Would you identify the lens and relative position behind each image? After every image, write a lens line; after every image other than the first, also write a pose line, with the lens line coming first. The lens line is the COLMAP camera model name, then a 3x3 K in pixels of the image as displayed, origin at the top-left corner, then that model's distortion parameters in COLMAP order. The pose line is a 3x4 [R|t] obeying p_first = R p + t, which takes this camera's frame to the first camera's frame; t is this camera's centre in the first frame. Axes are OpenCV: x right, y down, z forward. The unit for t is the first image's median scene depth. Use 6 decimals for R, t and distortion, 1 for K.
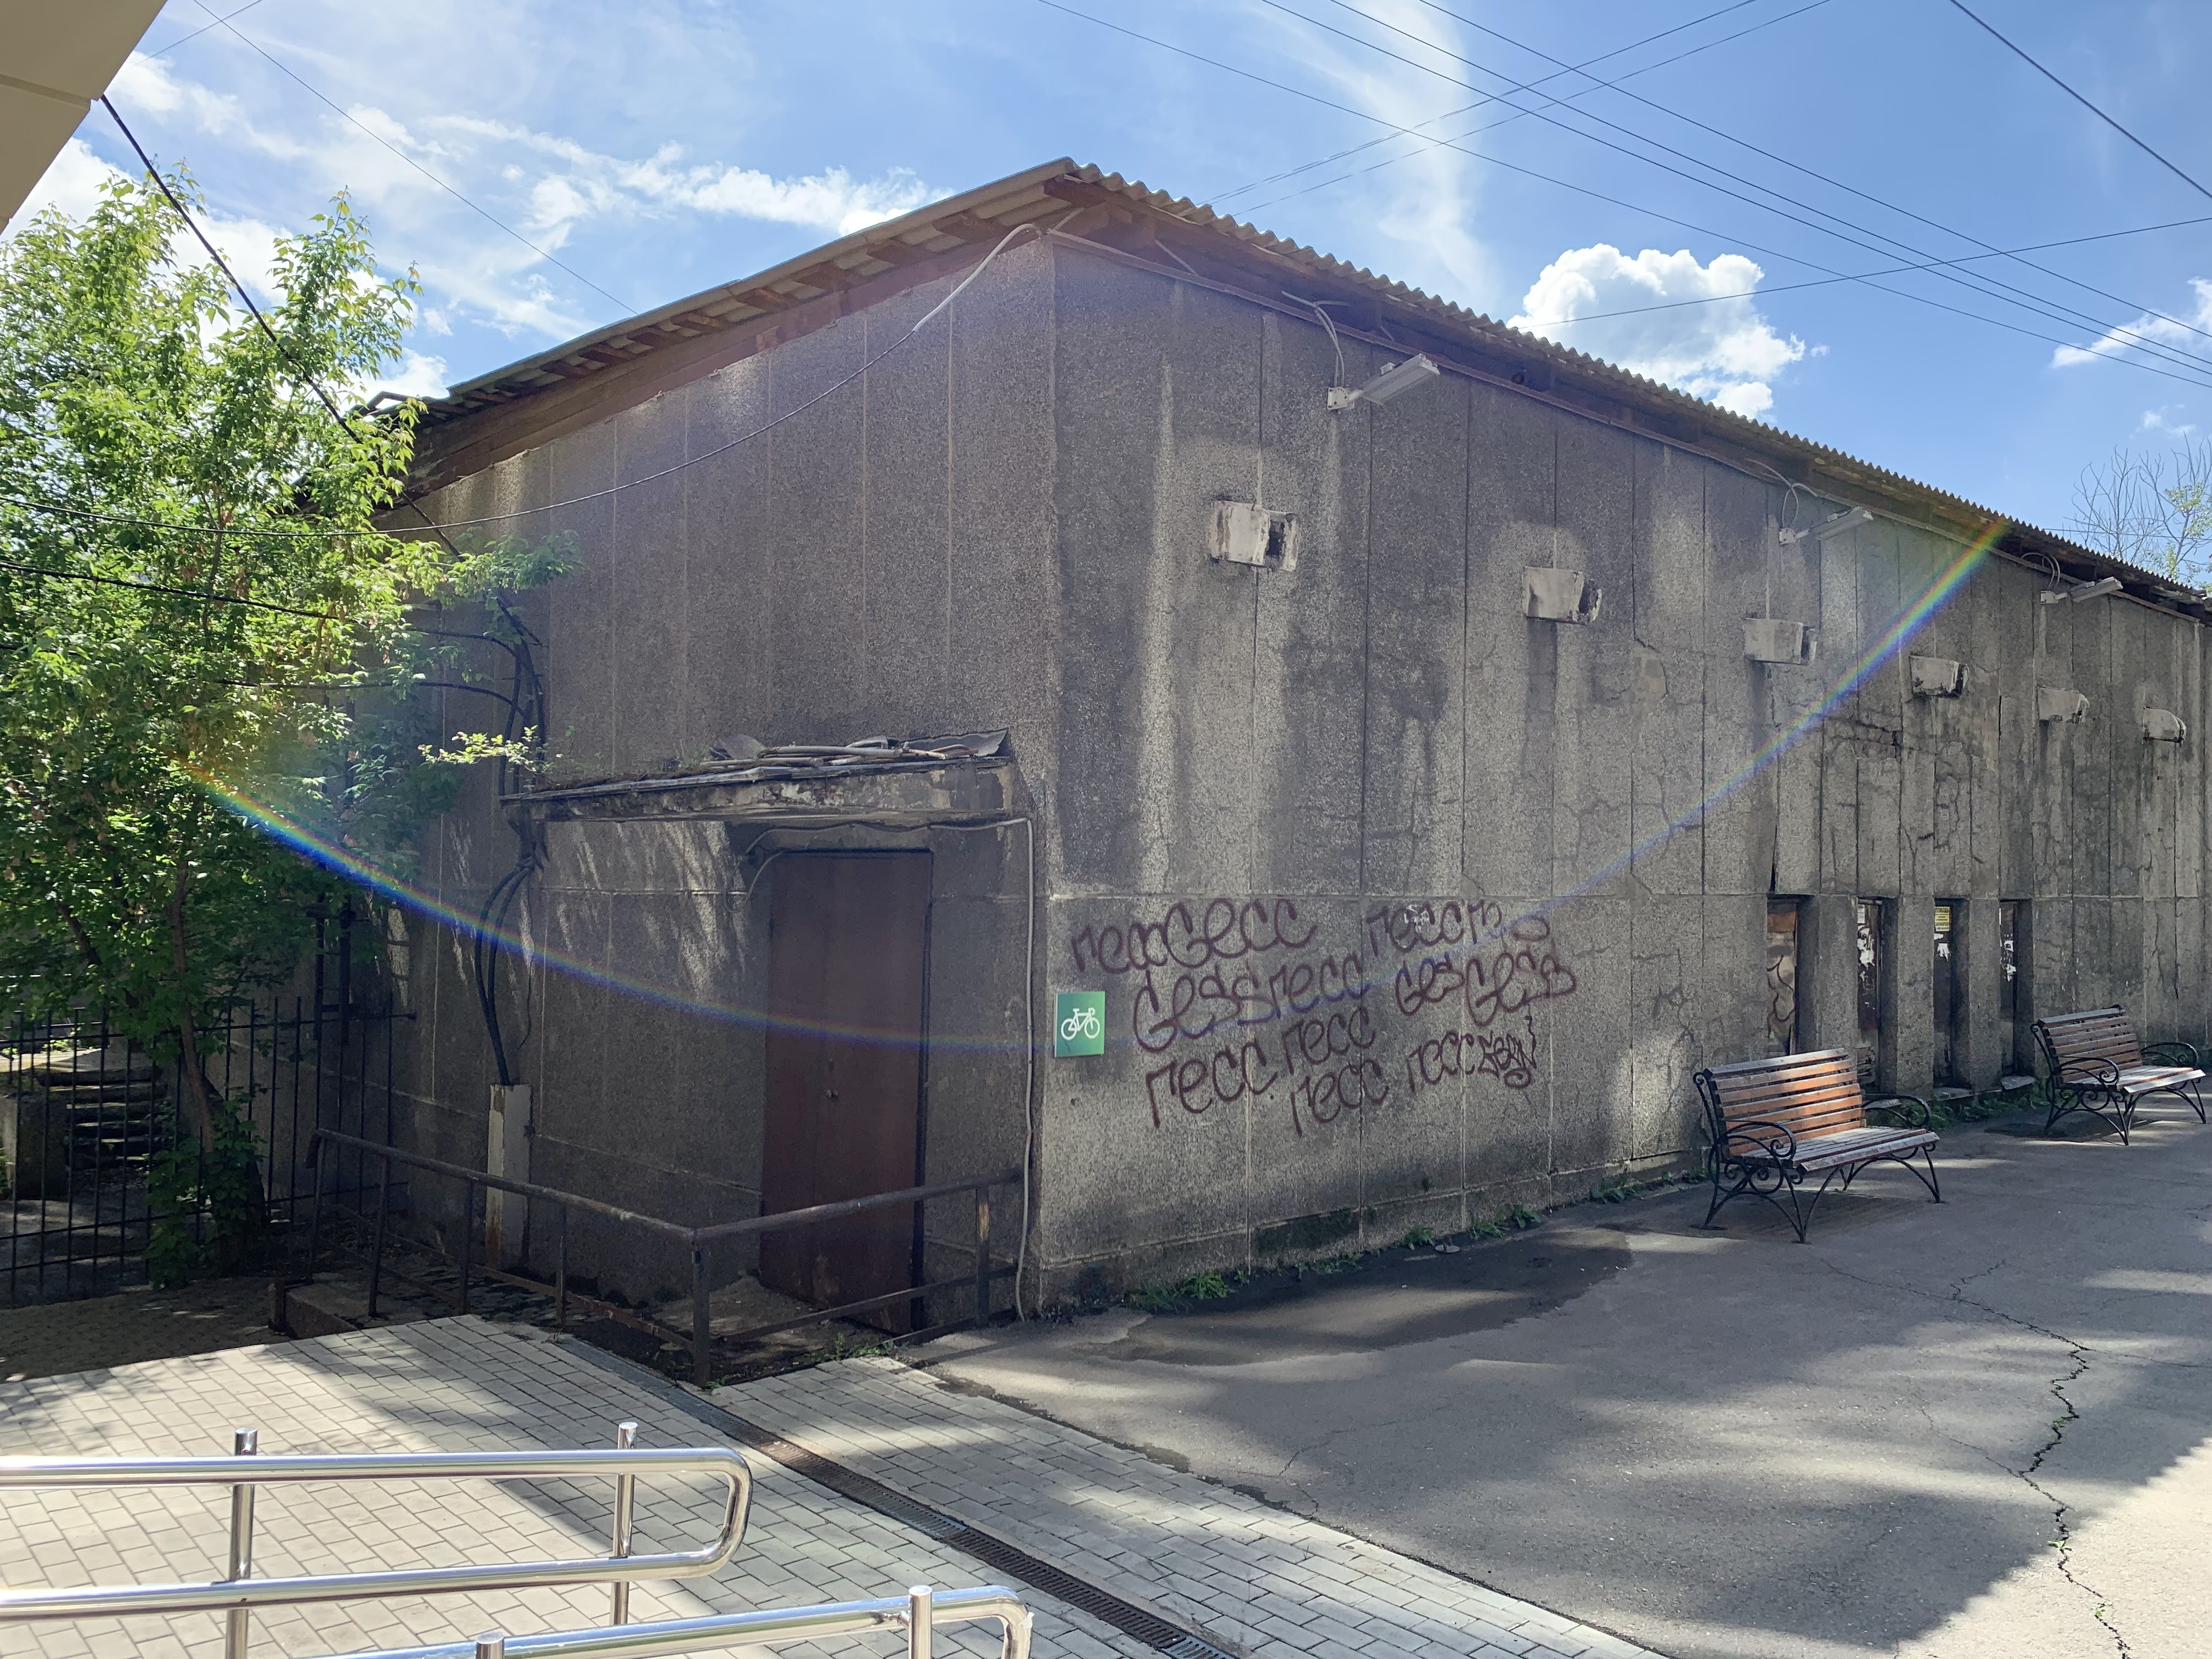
lens RADIAL K [[1712.2, 0, 1113.9], [0, 1712.2, 800.4], [0, 0, 1]] dist [0.017042, -0.000790]
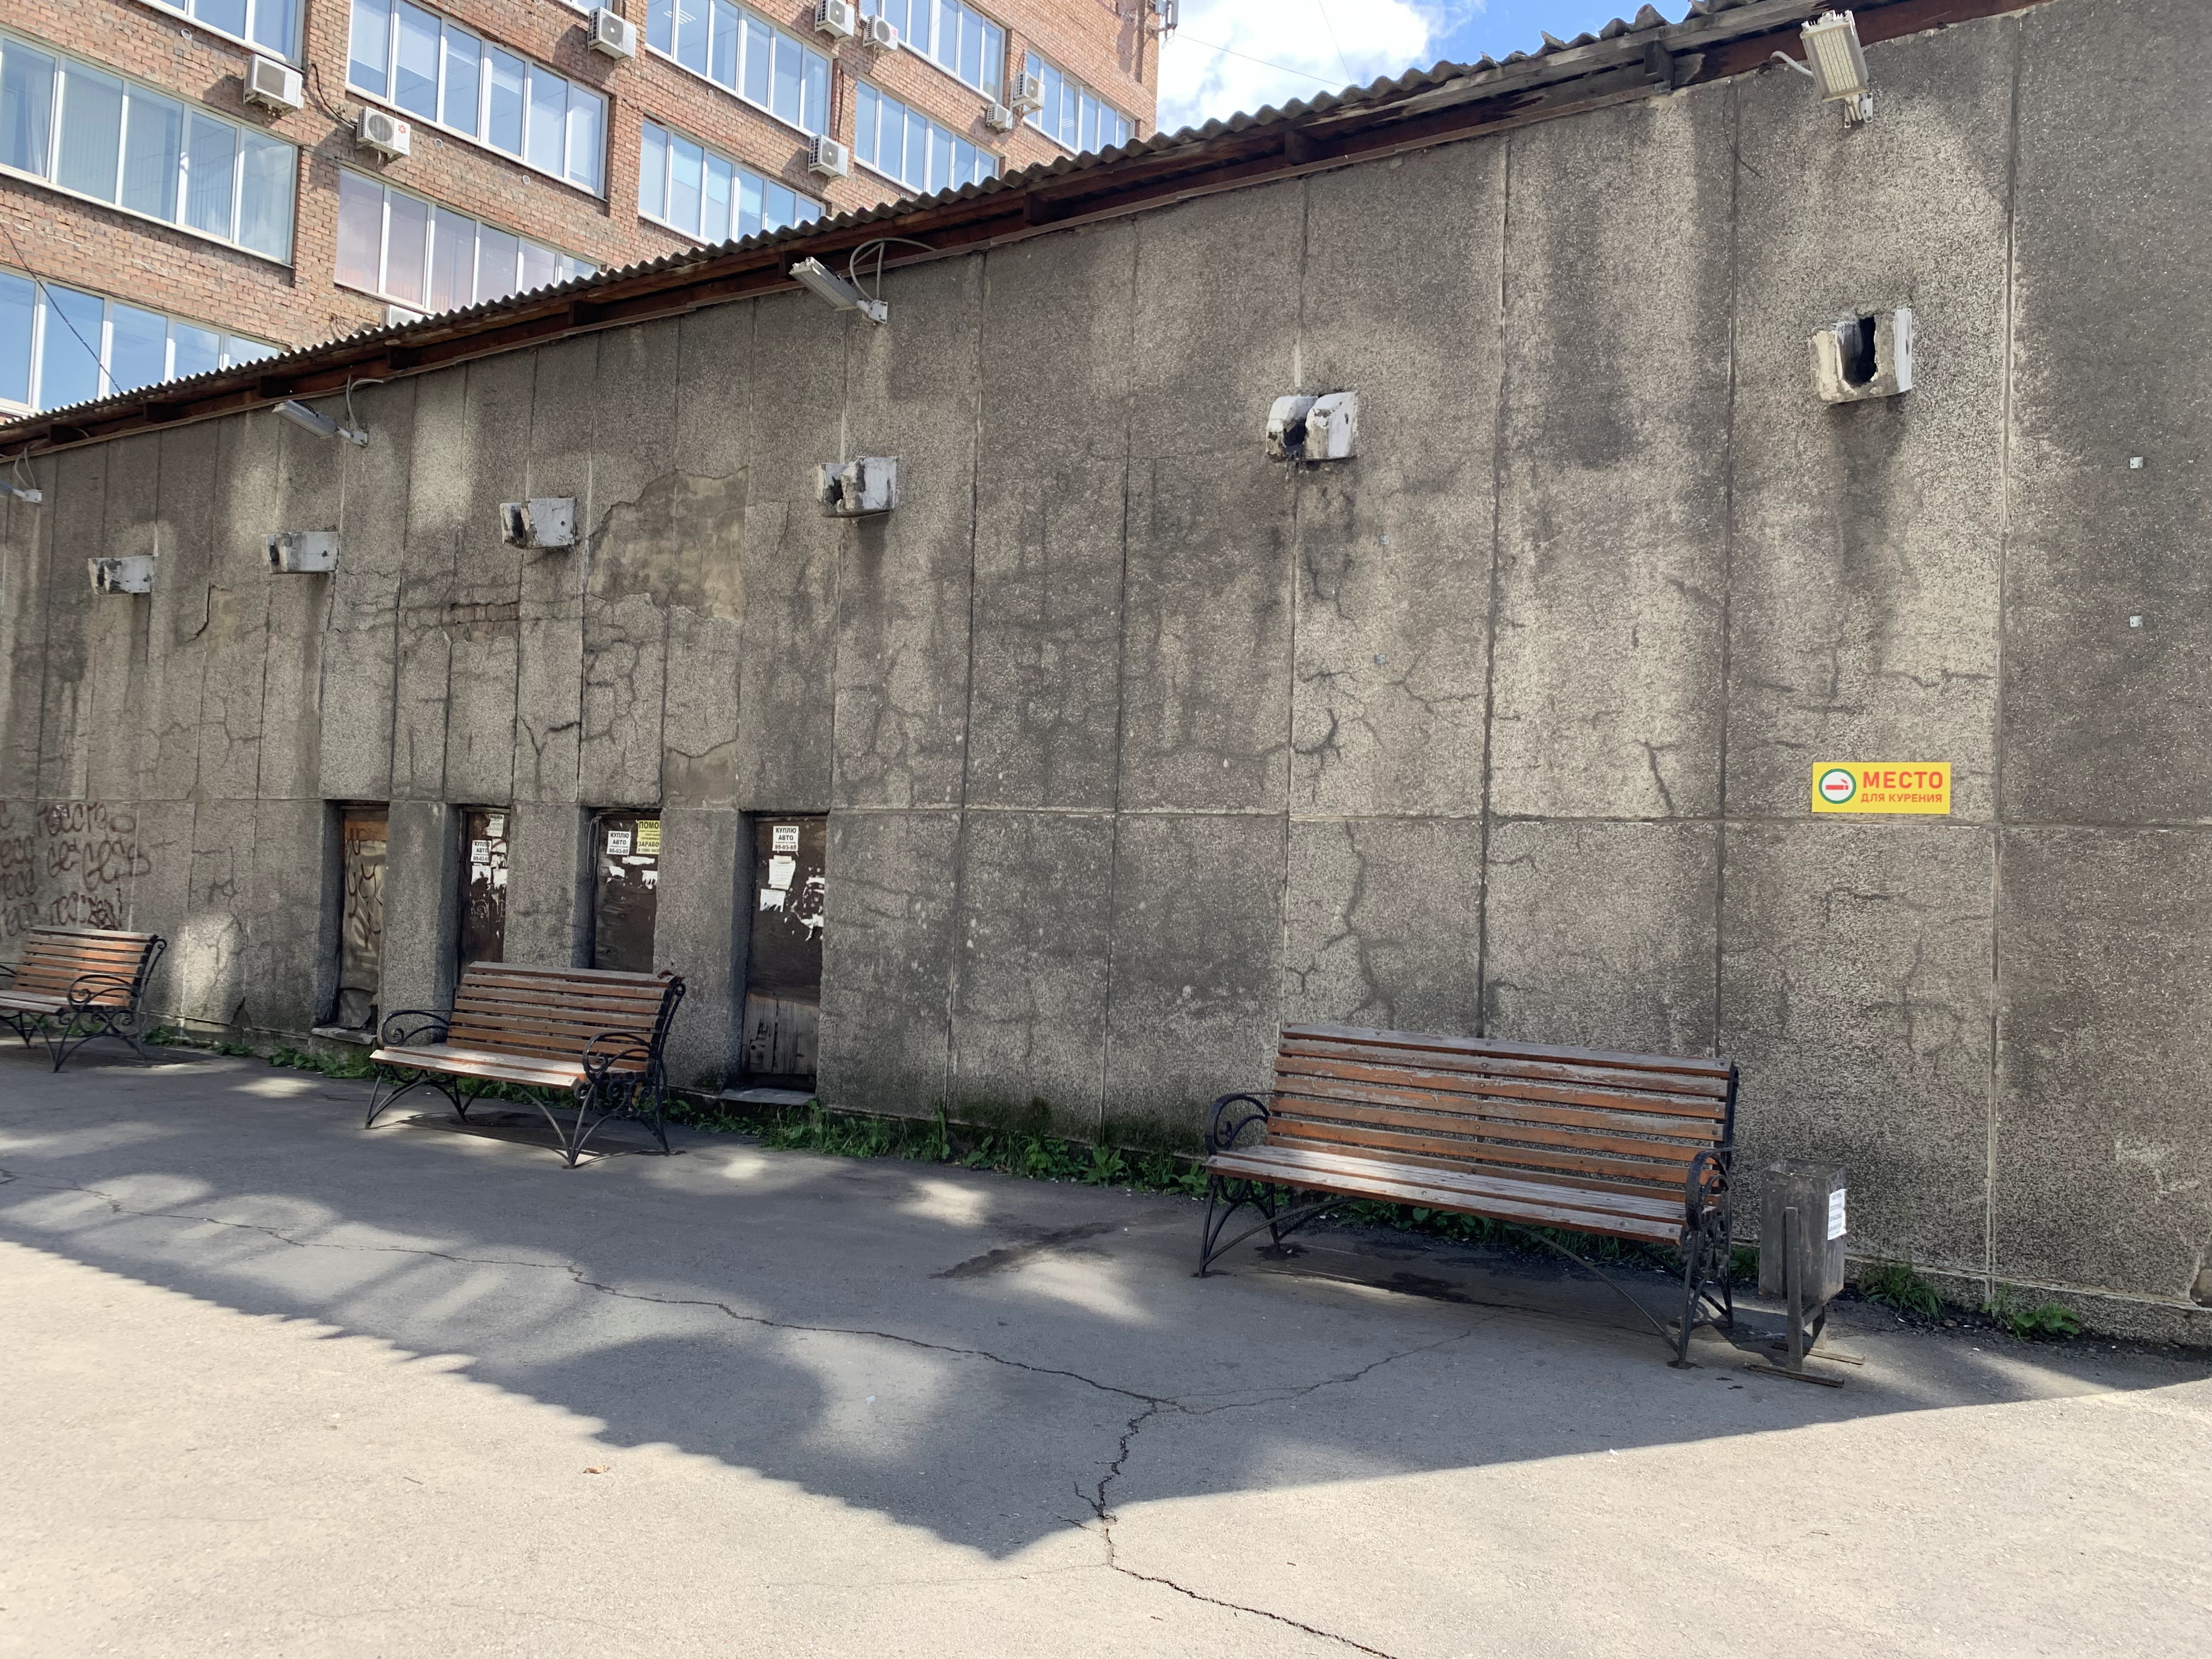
lens RADIAL K [[1664.7, 0, 1154.6], [0, 1664.7, 780.8], [0, 0, 1]] dist [0.032813, -0.003632]
pose [[0.249256, -0.049765, -0.967158, 1.807162], [0.014601, 0.998758, -0.047628, 0.121273], [0.968328, -0.002250, 0.249673, 1.522010]]
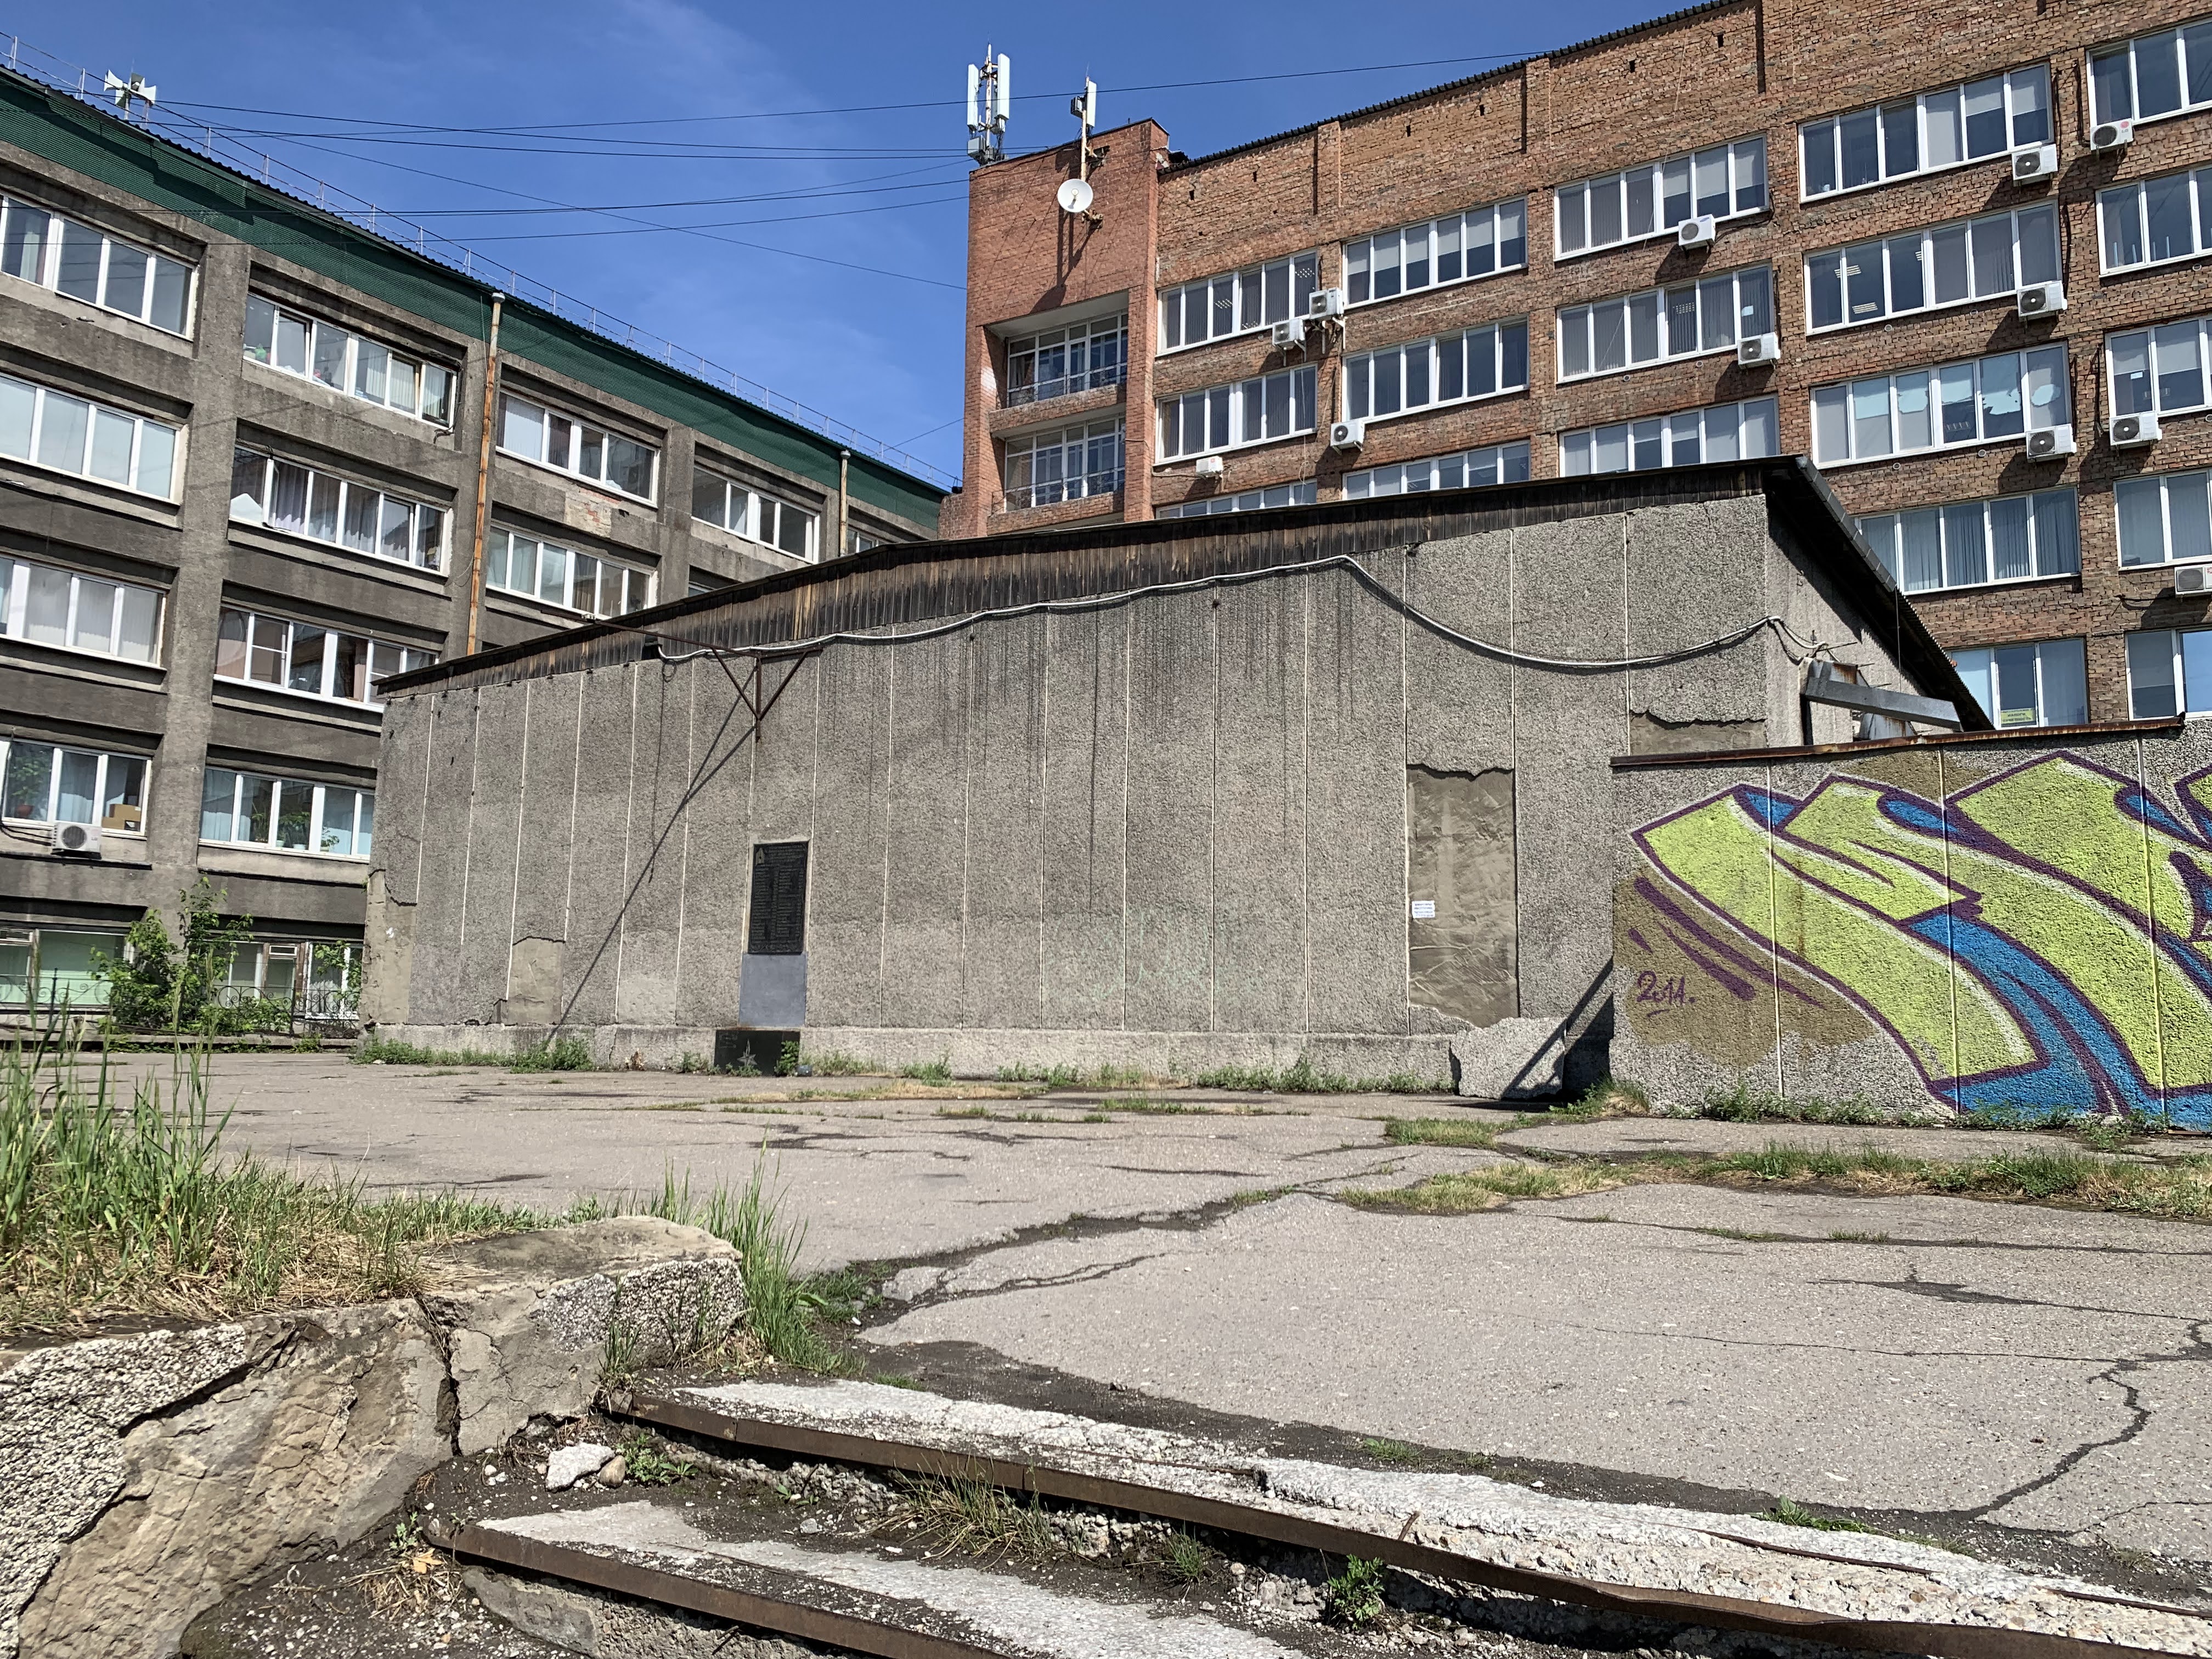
lens RADIAL K [[1712.2, 0, 1113.9], [0, 1712.2, 800.4], [0, 0, 1]] dist [0.017042, -0.000790]
pose [[-0.962965, -0.072813, -0.259610, 0.911743], [-0.021521, 0.980531, -0.195181, 0.383630], [0.268767, -0.182366, -0.945784, 4.579262]]
